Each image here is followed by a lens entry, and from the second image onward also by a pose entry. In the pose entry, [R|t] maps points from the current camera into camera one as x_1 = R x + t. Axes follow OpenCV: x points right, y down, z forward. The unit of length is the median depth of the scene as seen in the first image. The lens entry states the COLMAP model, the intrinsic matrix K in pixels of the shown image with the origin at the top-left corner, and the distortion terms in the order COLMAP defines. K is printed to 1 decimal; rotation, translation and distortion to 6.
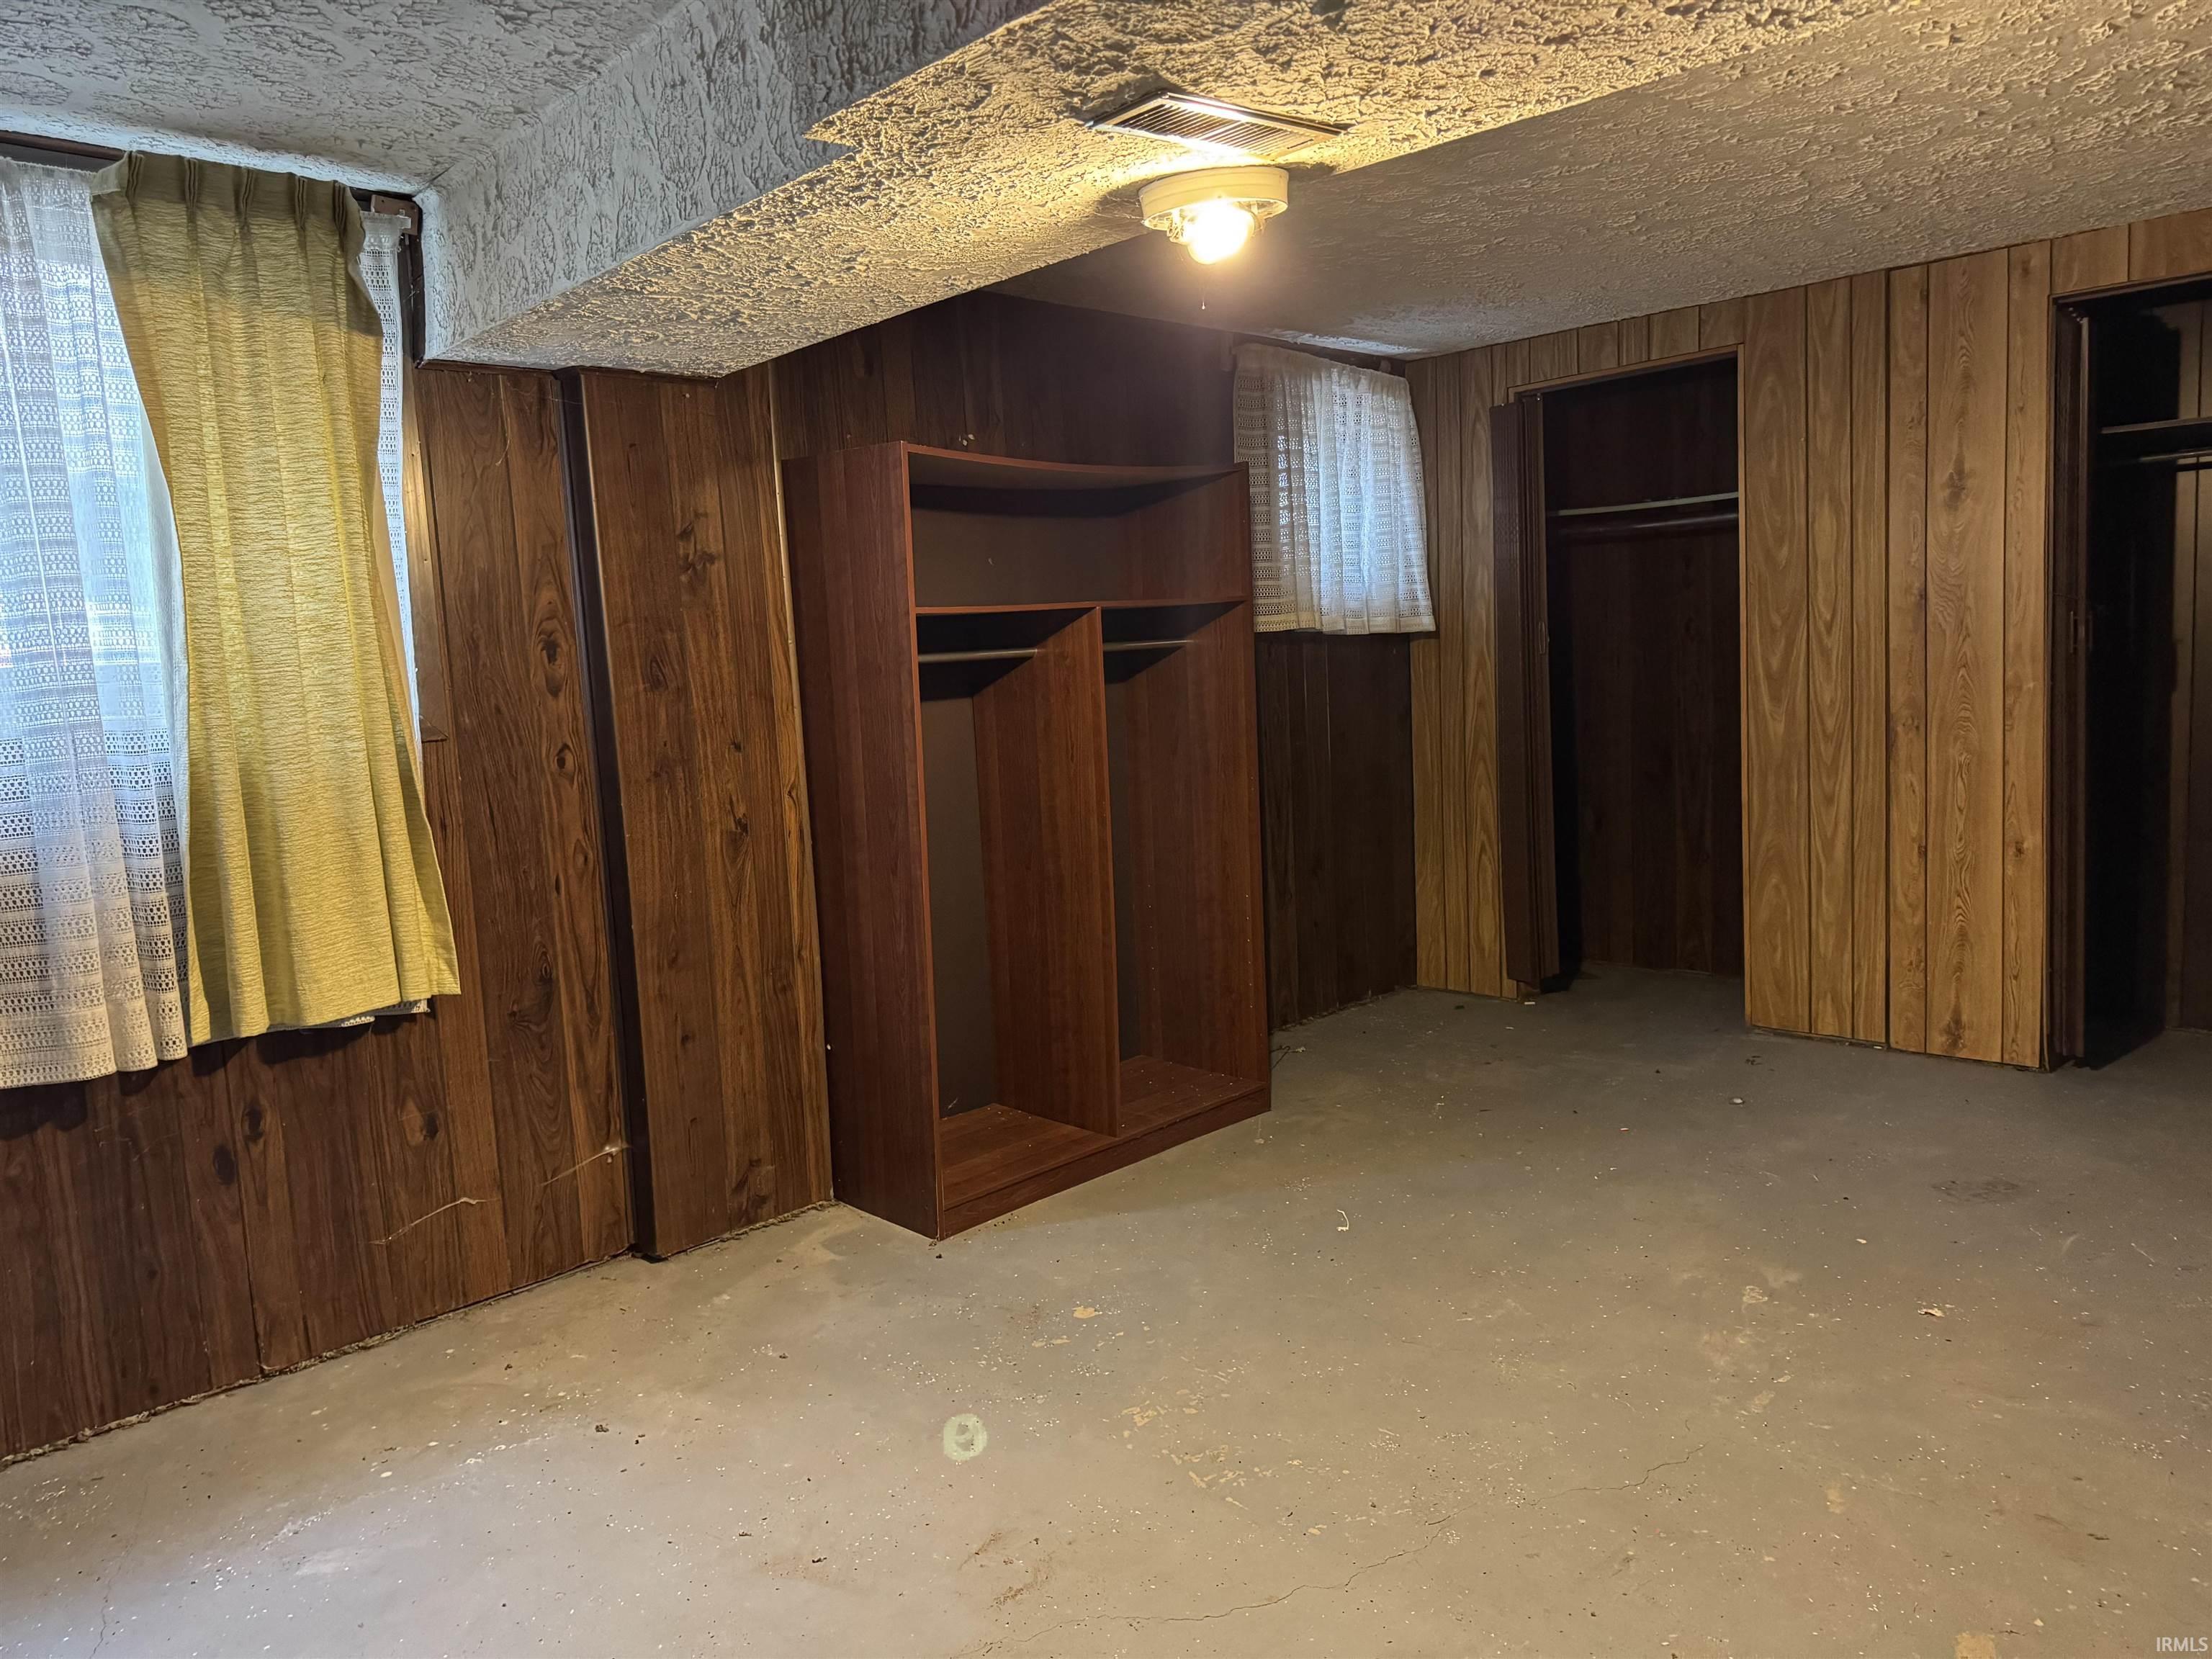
lens RADIAL K [[1561.4, 0, 1111.0], [0, 1561.4, 828.3], [0, 0, 1]] dist [0.049706, -0.053546]
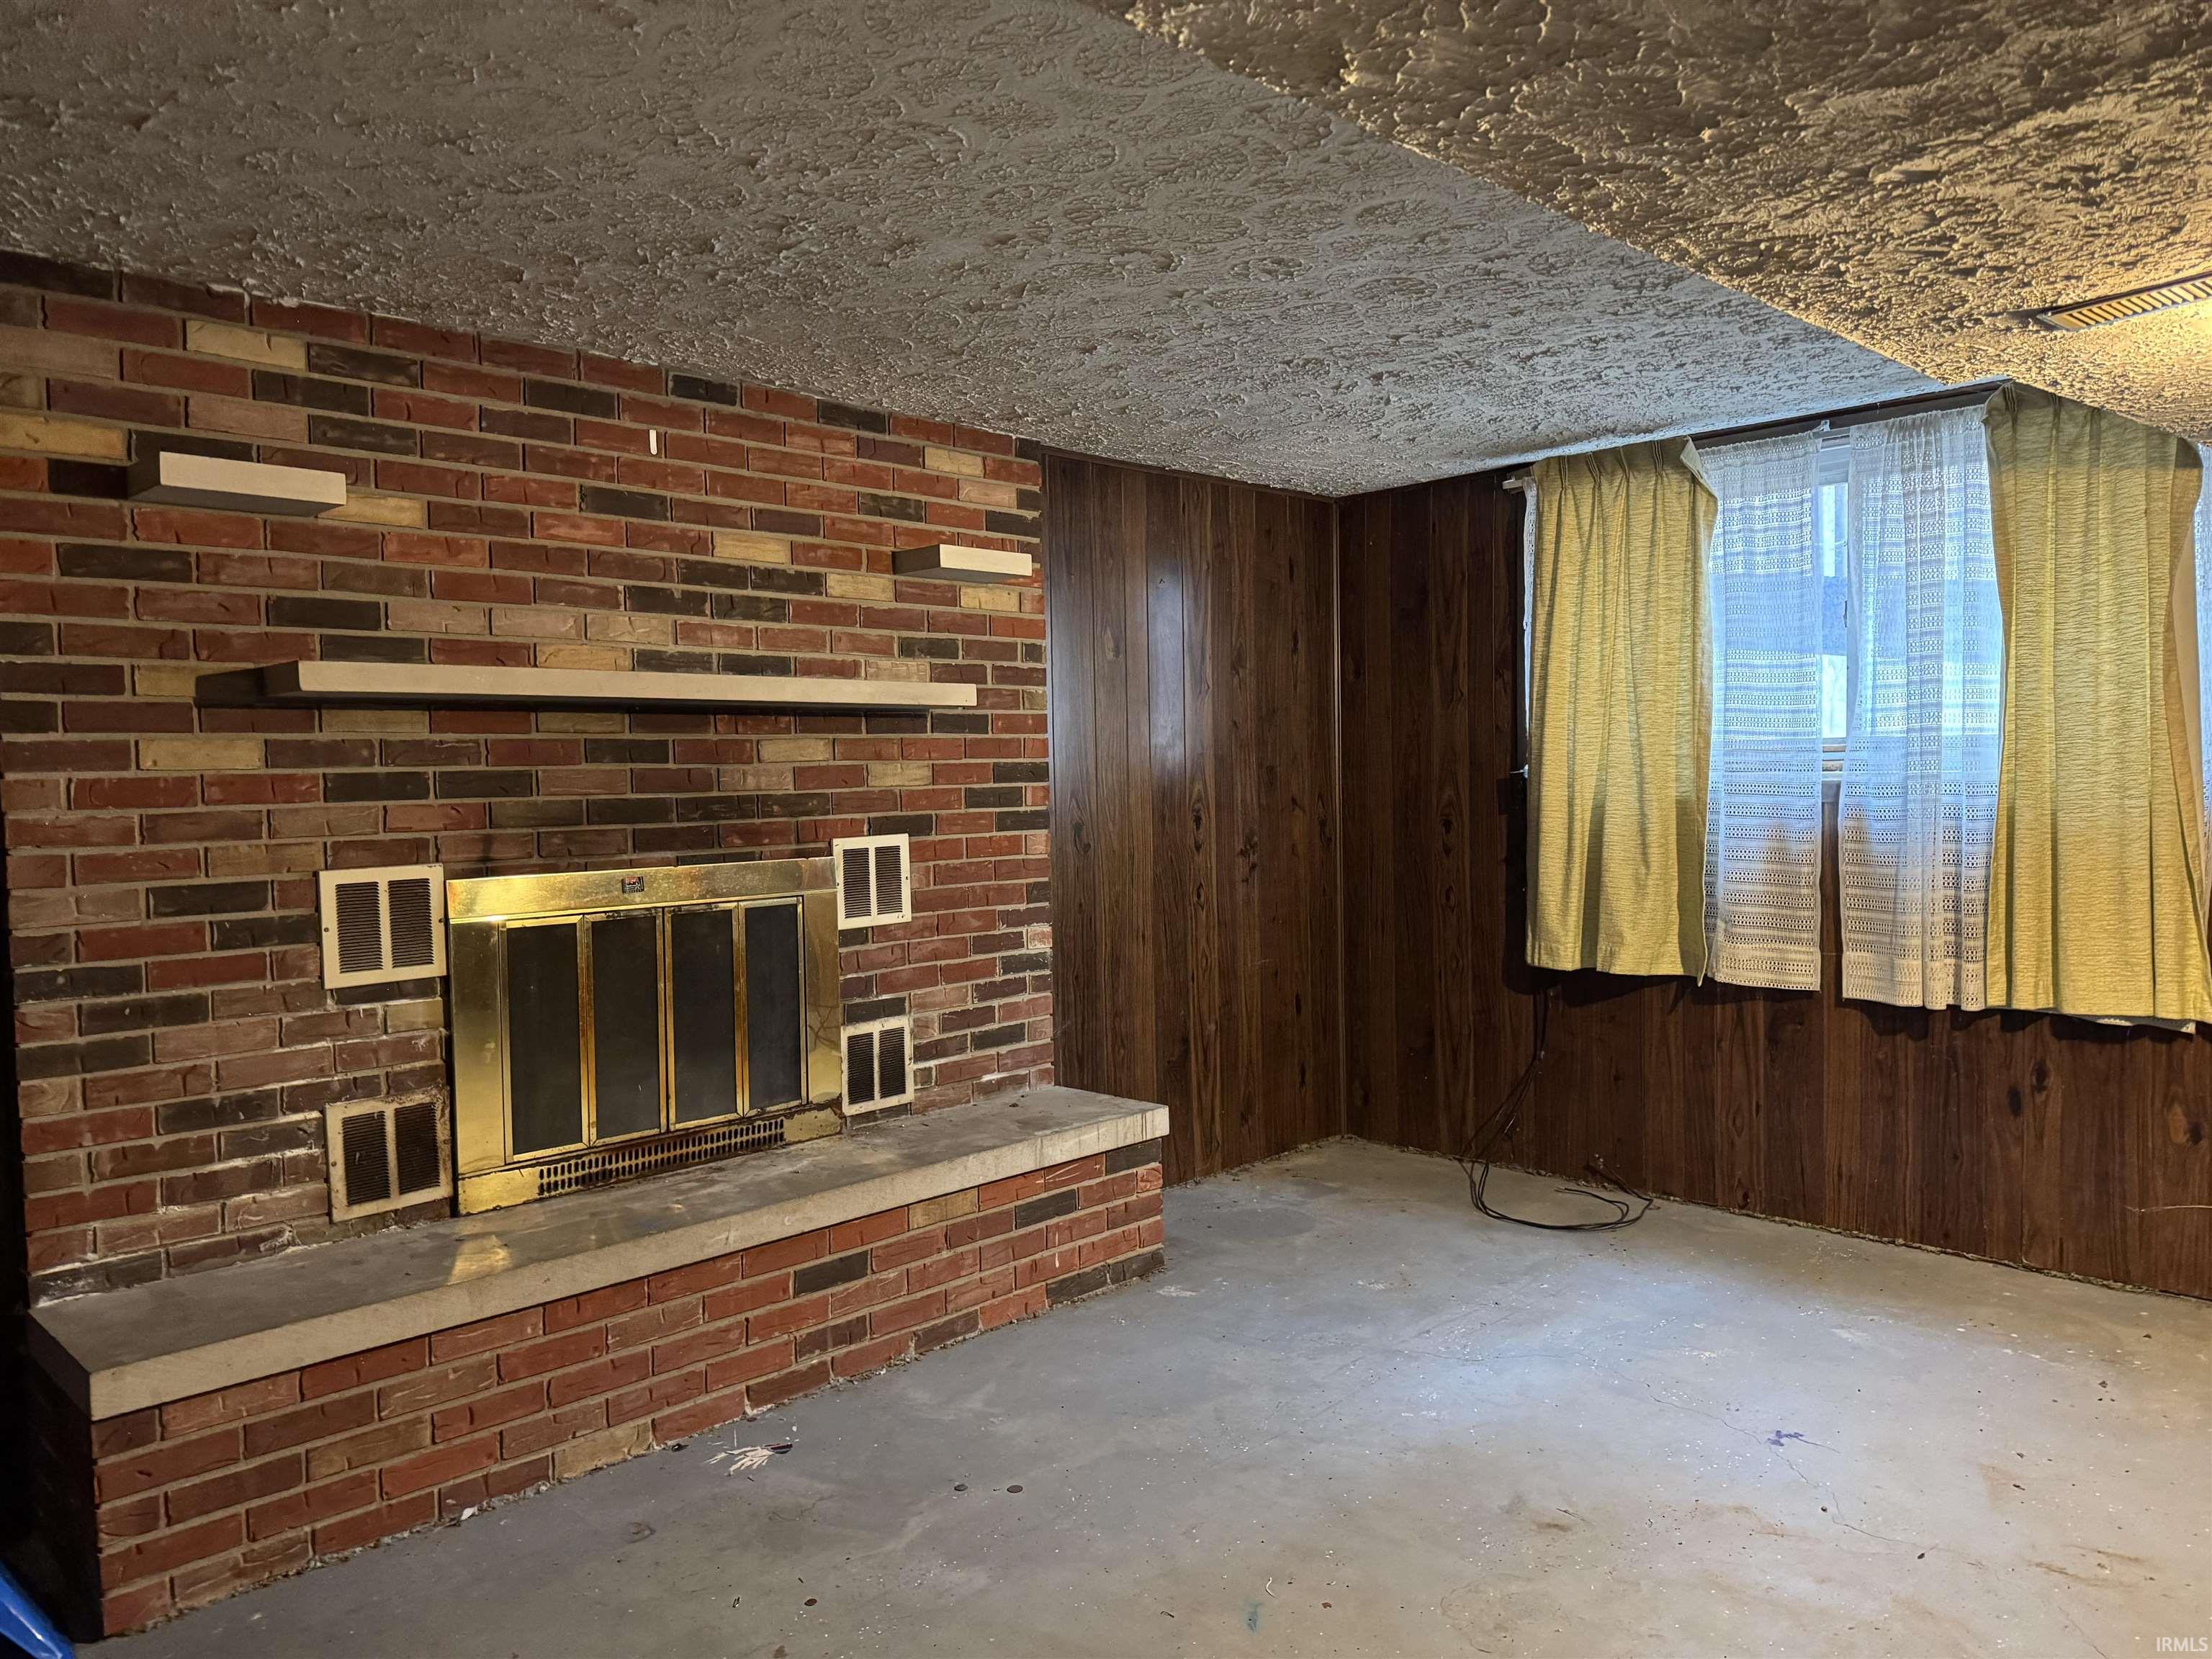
lens RADIAL K [[1561.4, 0, 1110.0], [0, 1561.4, 832.5], [0, 0, 1]] dist [0.049706, -0.053546]
pose [[-0.000568, 0.089829, -0.995957, 0.782901], [-0.095173, 0.991431, 0.089475, -0.065049], [0.995461, 0.094839, 0.007987, 0.188320]]
